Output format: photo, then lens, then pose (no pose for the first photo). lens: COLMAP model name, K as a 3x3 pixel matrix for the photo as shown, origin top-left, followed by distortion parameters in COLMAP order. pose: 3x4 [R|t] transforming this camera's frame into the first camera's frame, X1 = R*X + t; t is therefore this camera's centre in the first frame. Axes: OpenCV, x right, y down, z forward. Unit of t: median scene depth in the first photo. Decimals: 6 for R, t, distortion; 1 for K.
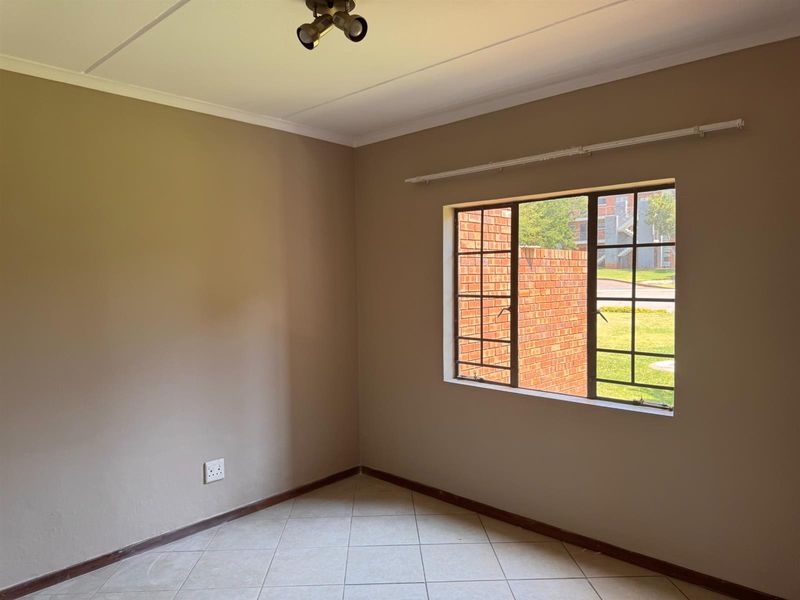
lens RADIAL K [[559.5, 0, 412.6], [0, 559.5, 301.7], [0, 0, 1]] dist [0.035669, -0.041436]
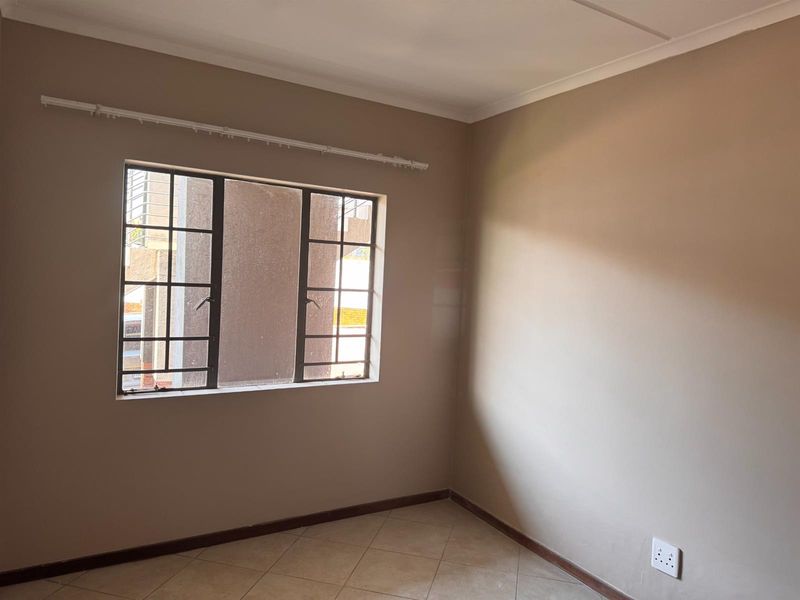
lens RADIAL K [[507.5, 0, 407.4], [0, 507.5, 296.5], [0, 0, 1]] dist [0.047933, -0.010089]
pose [[0.315049, -0.019360, 0.948878, -0.524710], [-0.014214, 0.999584, 0.025114, -0.017077], [-0.948969, -0.021399, 0.314643, 0.511451]]
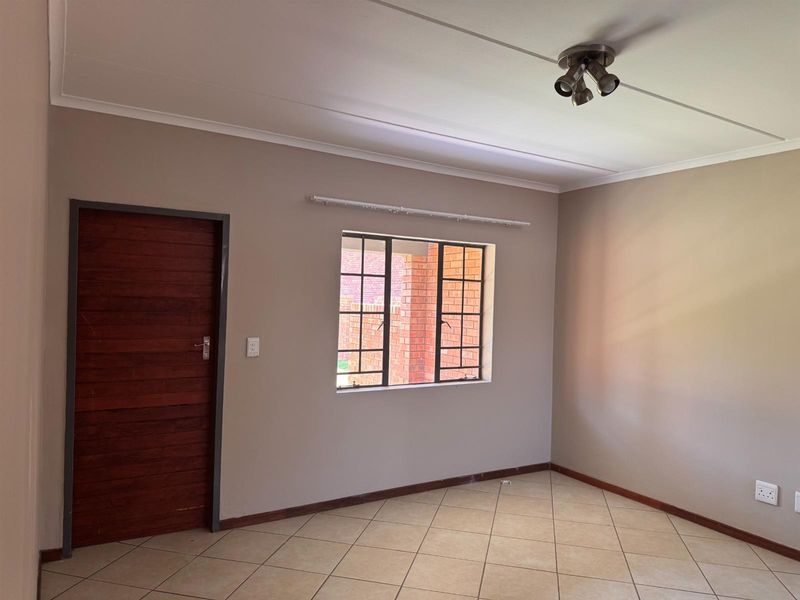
lens RADIAL K [[402.0, 0, 405.7], [0, 402.0, 300.1], [0, 0, 1]] dist [0.037816, 0.001724]
pose [[0.397607, 0.012427, 0.917472, -0.680247], [0.009308, 0.999802, -0.017576, -0.023188], [-0.917509, 0.015528, 0.397413, 0.659574]]
